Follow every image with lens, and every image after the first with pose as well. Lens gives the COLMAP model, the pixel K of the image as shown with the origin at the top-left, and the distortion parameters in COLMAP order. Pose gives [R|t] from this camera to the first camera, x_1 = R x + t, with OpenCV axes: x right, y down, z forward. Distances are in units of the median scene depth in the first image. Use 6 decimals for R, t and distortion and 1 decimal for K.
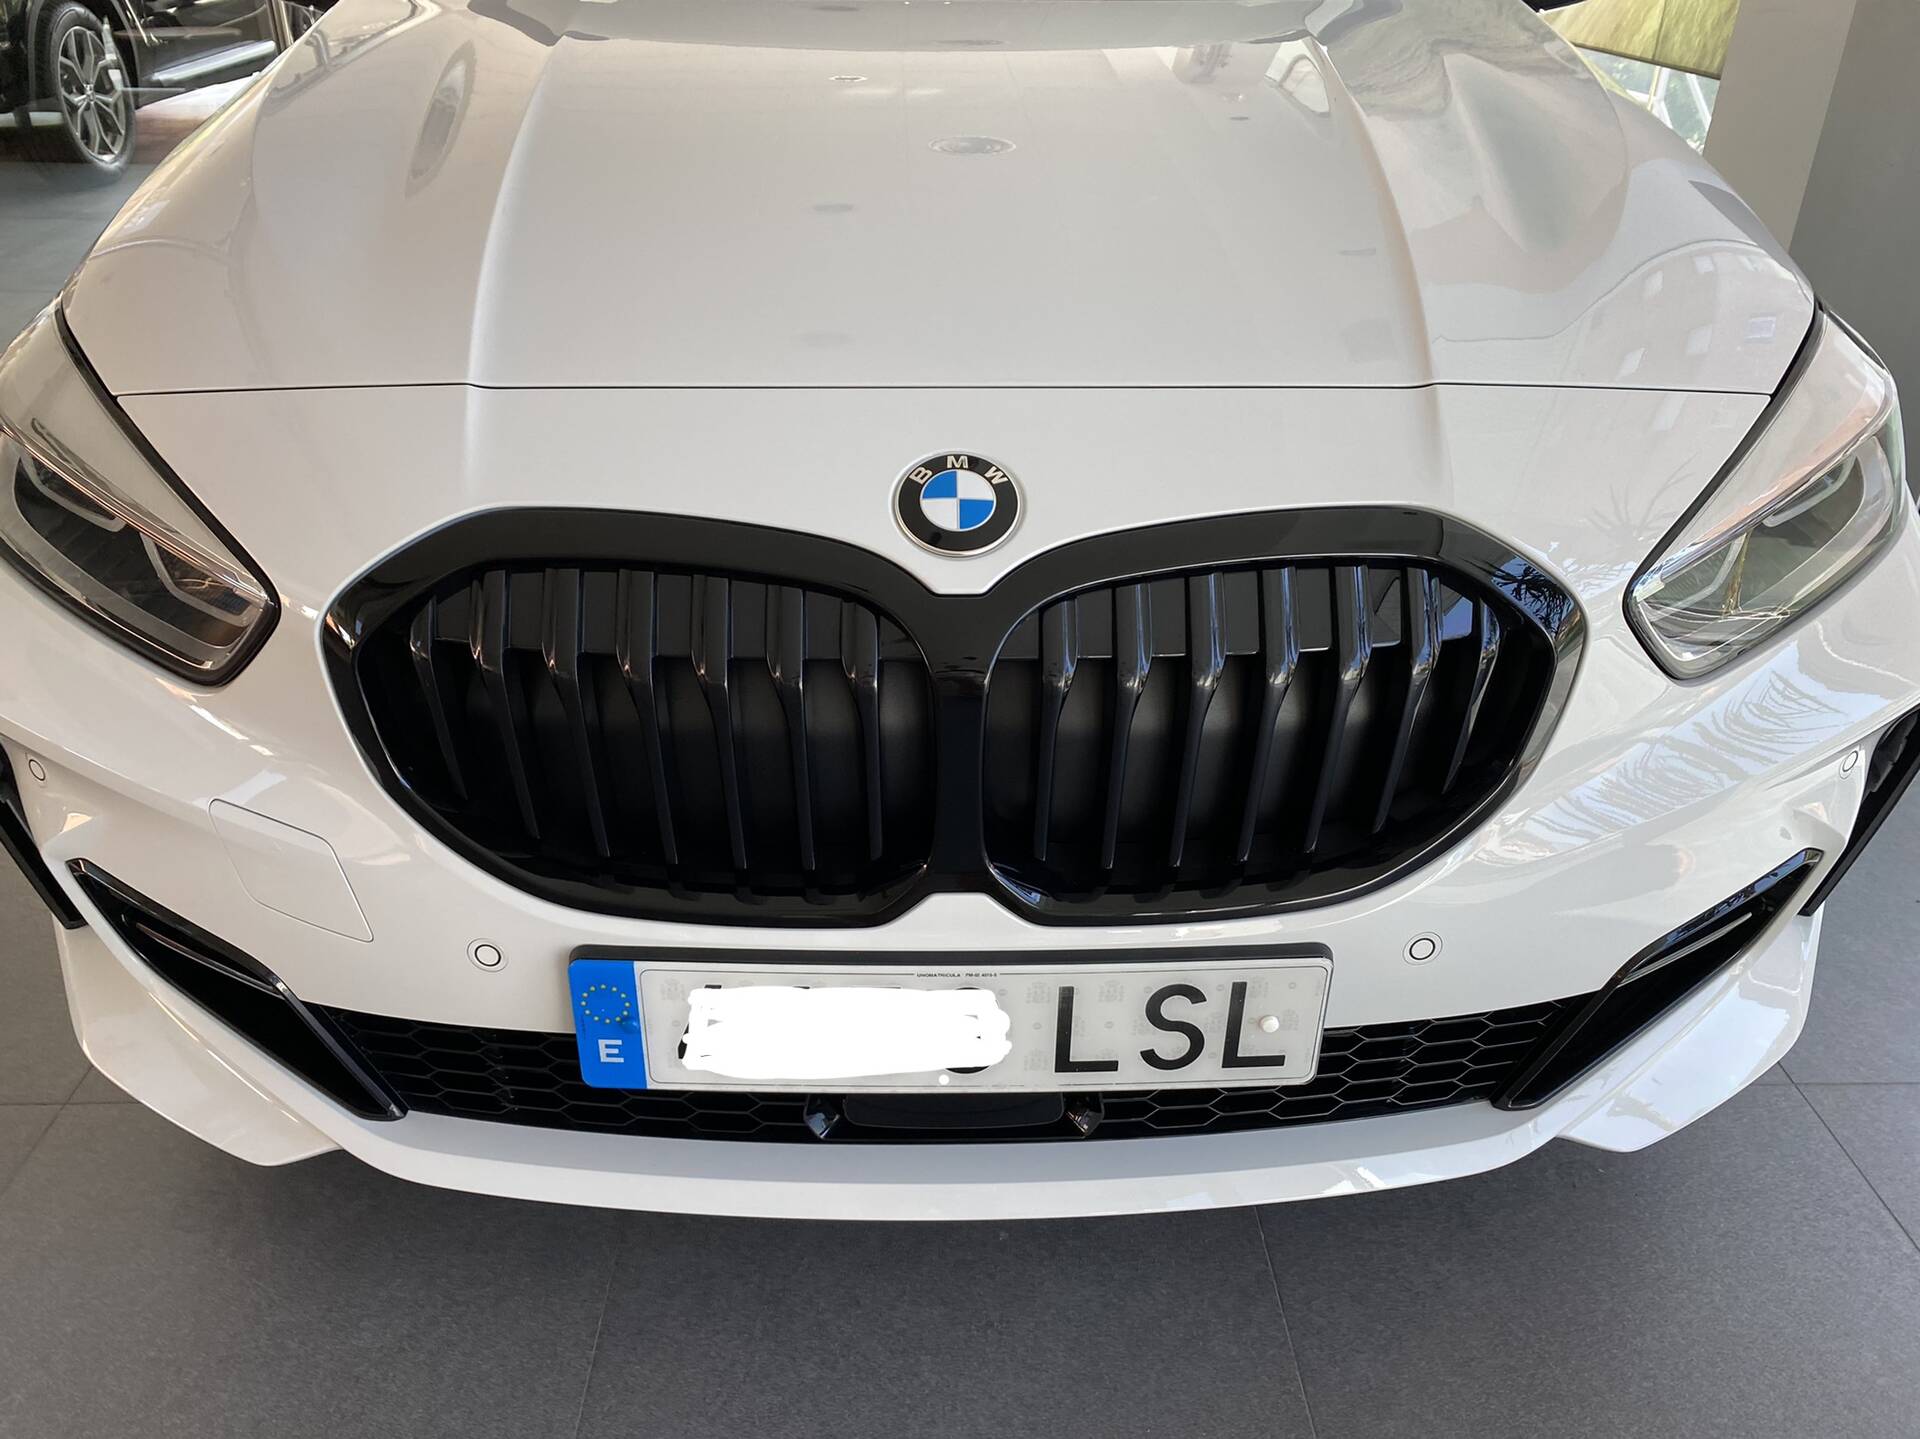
lens RADIAL K [[1422.7, 0, 960.0], [0, 1422.7, 719.5], [0, 0, 1]] dist [0.139277, -0.194836]
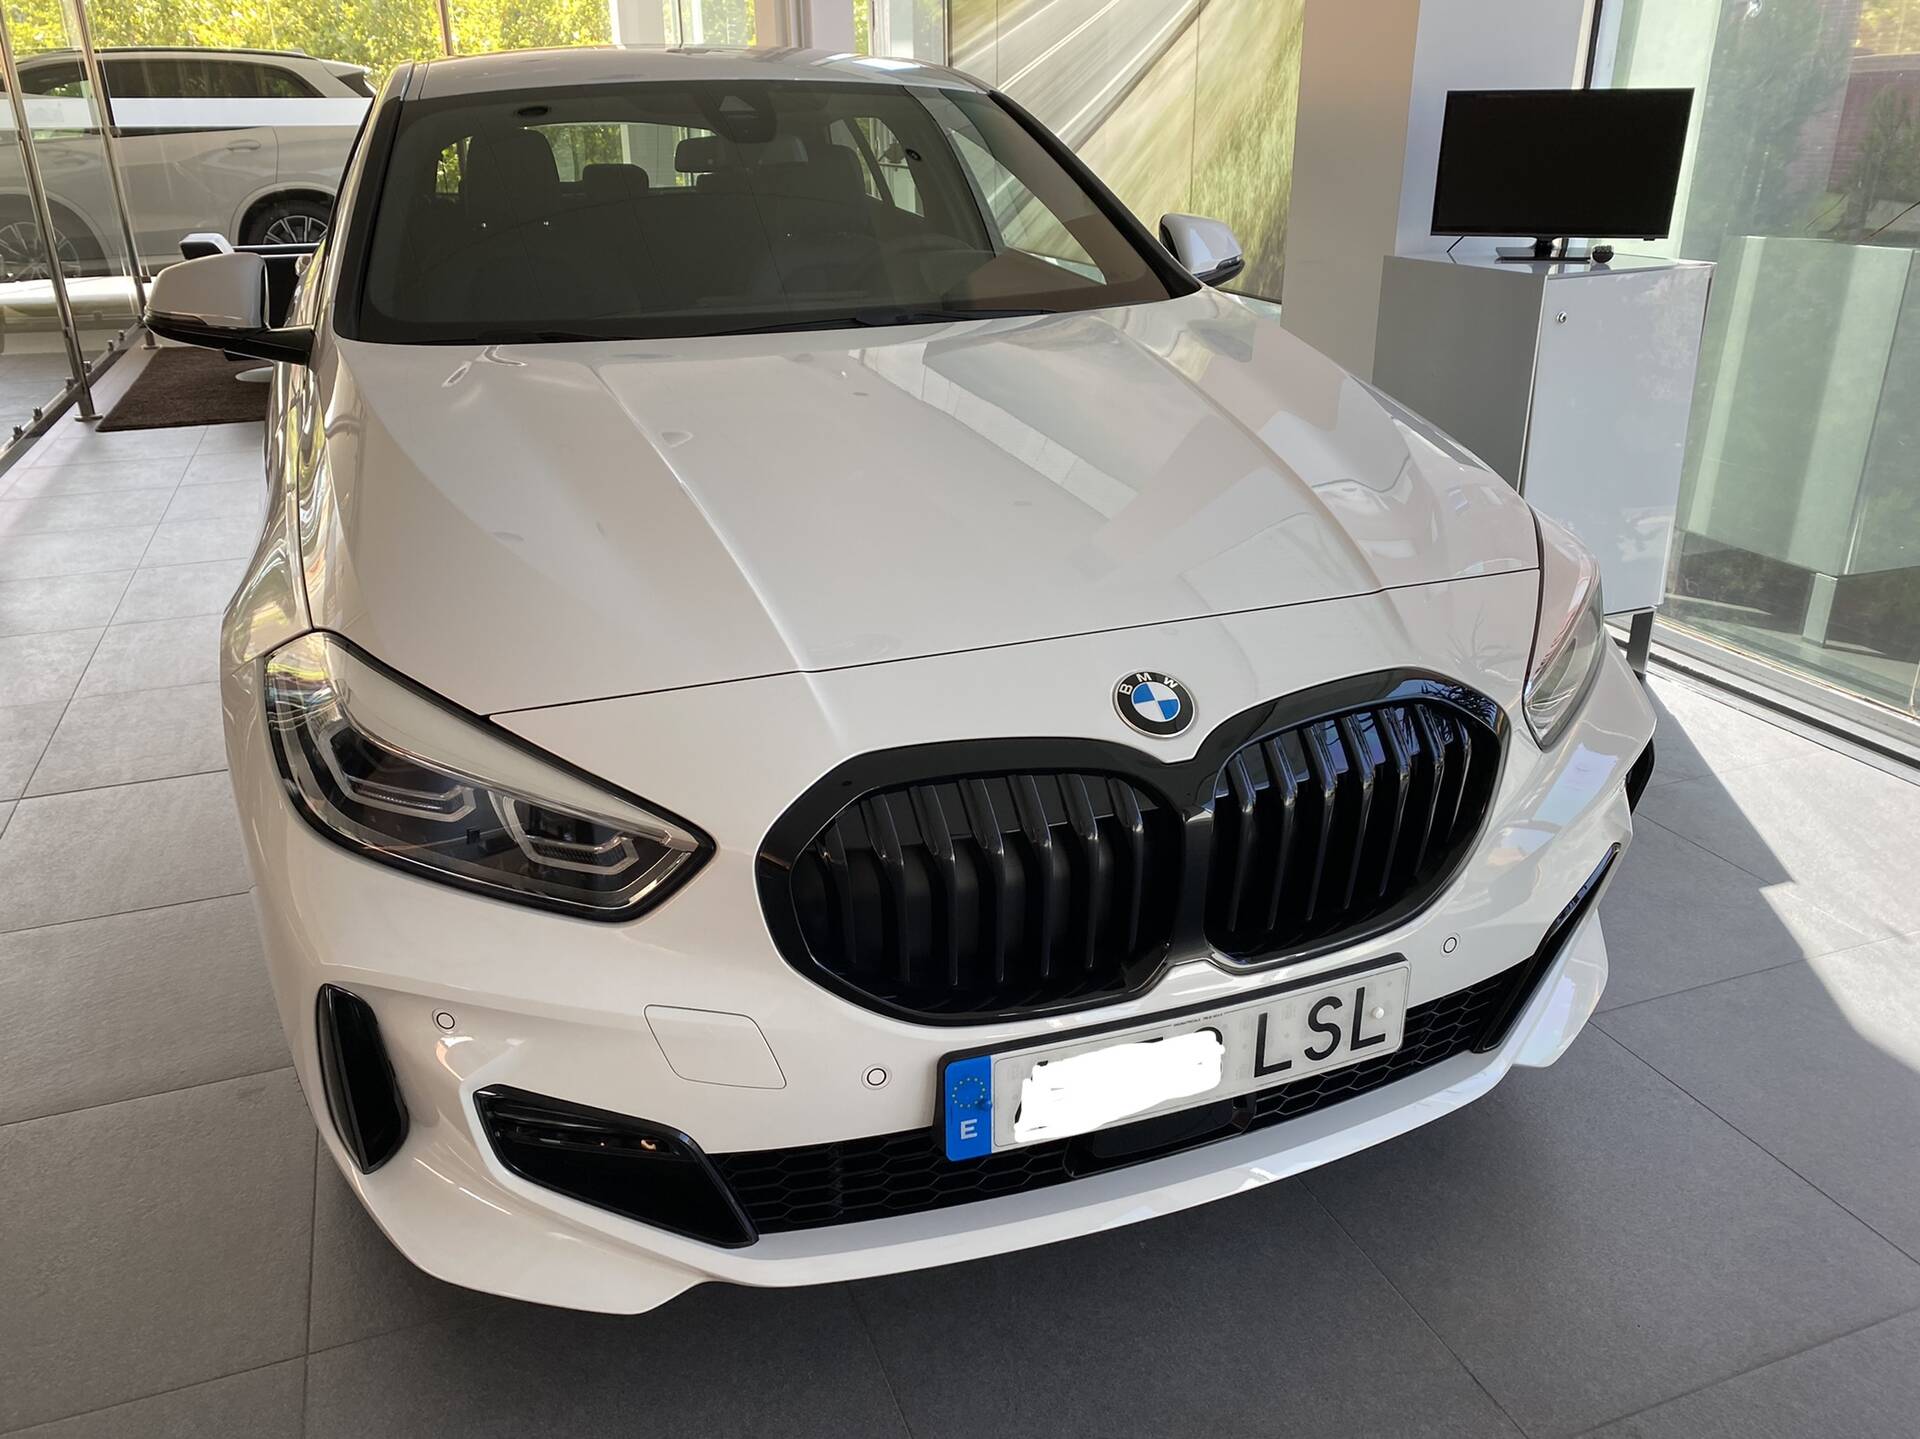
lens RADIAL K [[1422.7, 0, 960.0], [0, 1422.7, 719.5], [0, 0, 1]] dist [0.139277, -0.194836]
pose [[0.944781, -0.144823, 0.293966, -0.602976], [0.176470, 0.980715, -0.084007, -0.040827], [-0.276131, 0.131244, 0.952117, -0.362145]]
